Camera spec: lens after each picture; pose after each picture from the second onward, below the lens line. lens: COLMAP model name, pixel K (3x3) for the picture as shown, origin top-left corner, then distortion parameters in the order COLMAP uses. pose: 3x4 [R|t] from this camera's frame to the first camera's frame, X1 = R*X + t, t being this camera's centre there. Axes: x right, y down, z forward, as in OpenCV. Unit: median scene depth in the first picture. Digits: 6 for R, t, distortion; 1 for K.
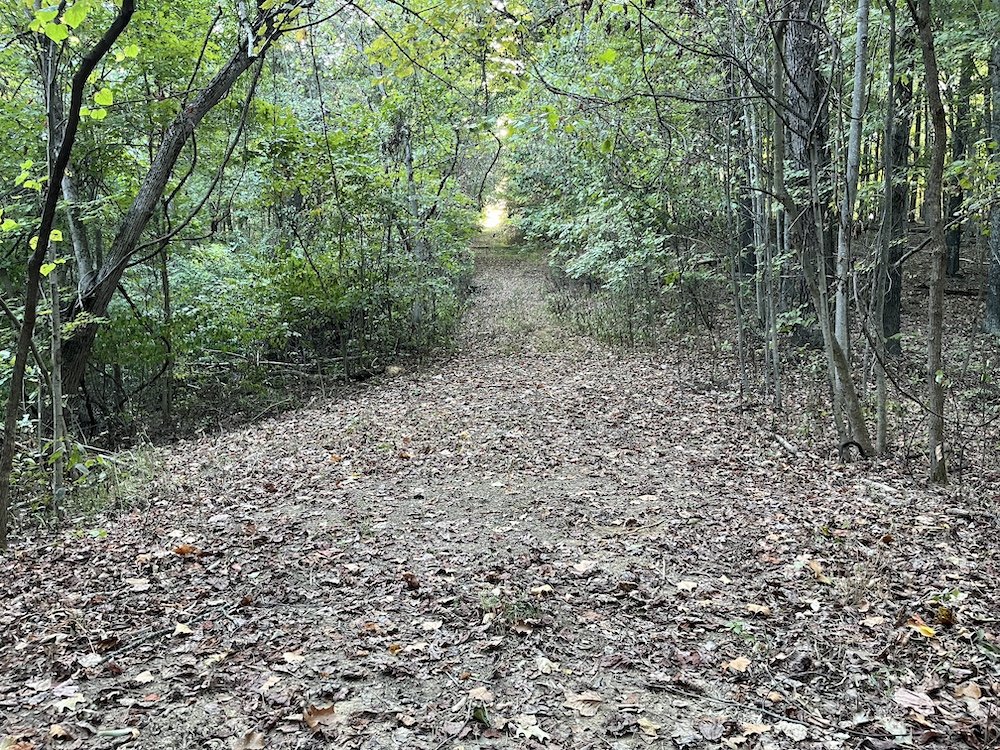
lens RADIAL K [[753.0, 0, 494.6], [0, 753.0, 376.2], [0, 0, 1]] dist [0.064607, -0.094240]
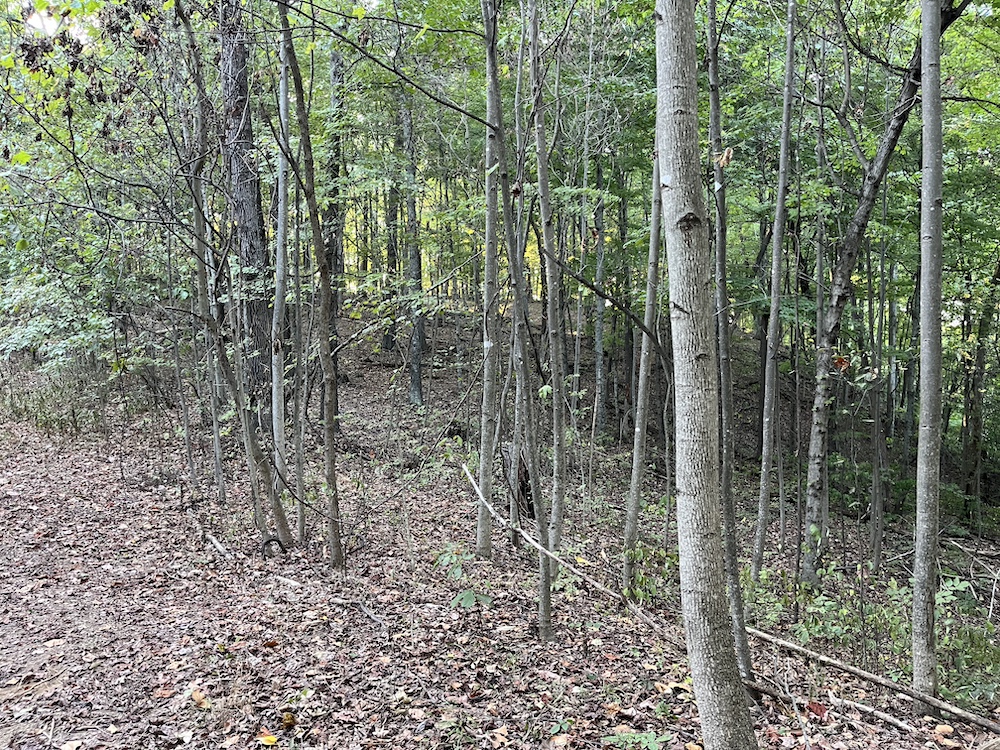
lens RADIAL K [[753.0, 0, 494.6], [0, 753.0, 376.2], [0, 0, 1]] dist [0.064607, -0.094240]
pose [[0.791811, -0.007710, 0.610717, 0.060761], [0.052833, 0.997037, -0.055913, -0.105089], [-0.608476, 0.076539, 0.789872, -0.159399]]
